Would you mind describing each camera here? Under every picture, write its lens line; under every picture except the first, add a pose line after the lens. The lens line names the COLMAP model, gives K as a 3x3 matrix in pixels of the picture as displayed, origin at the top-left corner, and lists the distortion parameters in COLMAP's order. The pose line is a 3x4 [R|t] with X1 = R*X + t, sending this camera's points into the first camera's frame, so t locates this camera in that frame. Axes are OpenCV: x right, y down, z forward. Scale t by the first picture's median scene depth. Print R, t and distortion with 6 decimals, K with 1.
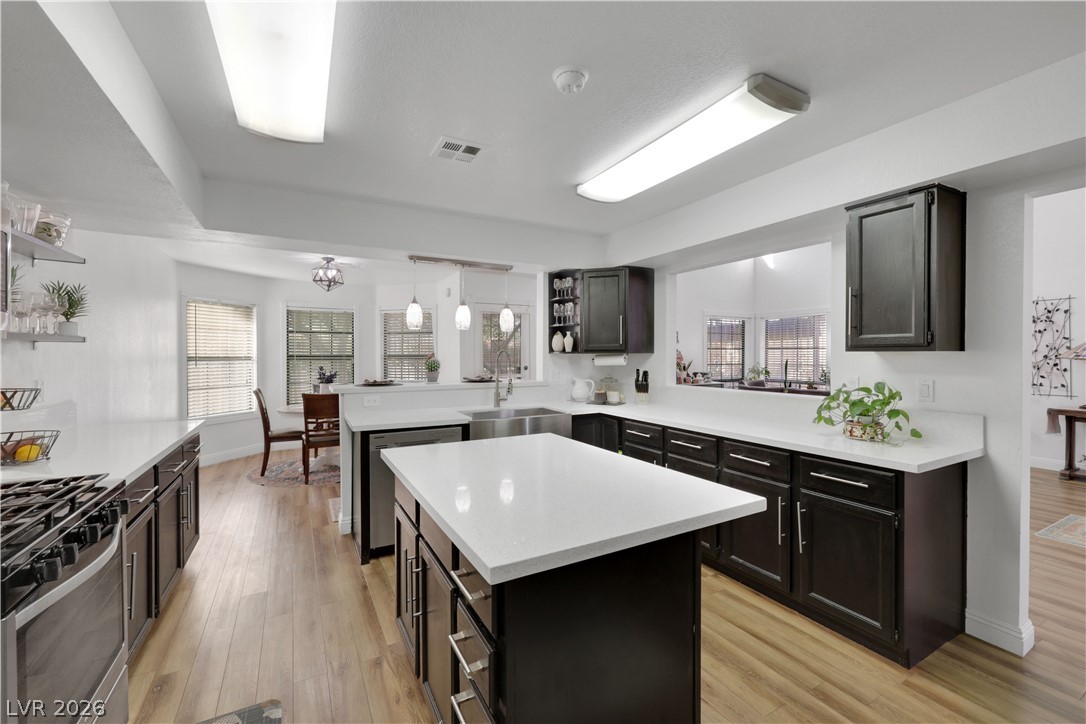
lens RADIAL K [[451.0, 0, 536.6], [0, 451.0, 355.6], [0, 0, 1]] dist [0.002441, 0.000122]
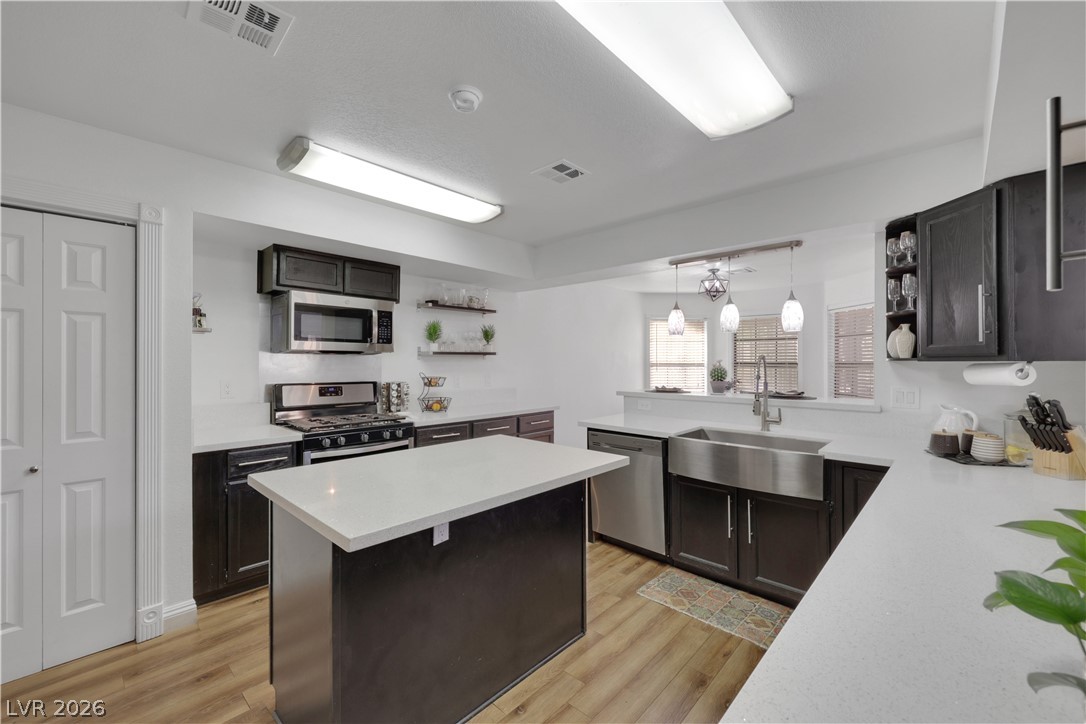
lens RADIAL K [[451.0, 0, 536.6], [0, 451.0, 355.6], [0, 0, 1]] dist [0.002441, 0.000122]
pose [[0.304337, -0.011093, -0.952500, 0.486145], [-0.005146, 0.999898, -0.013290, -0.001463], [0.952550, 0.008946, 0.304249, 0.362283]]
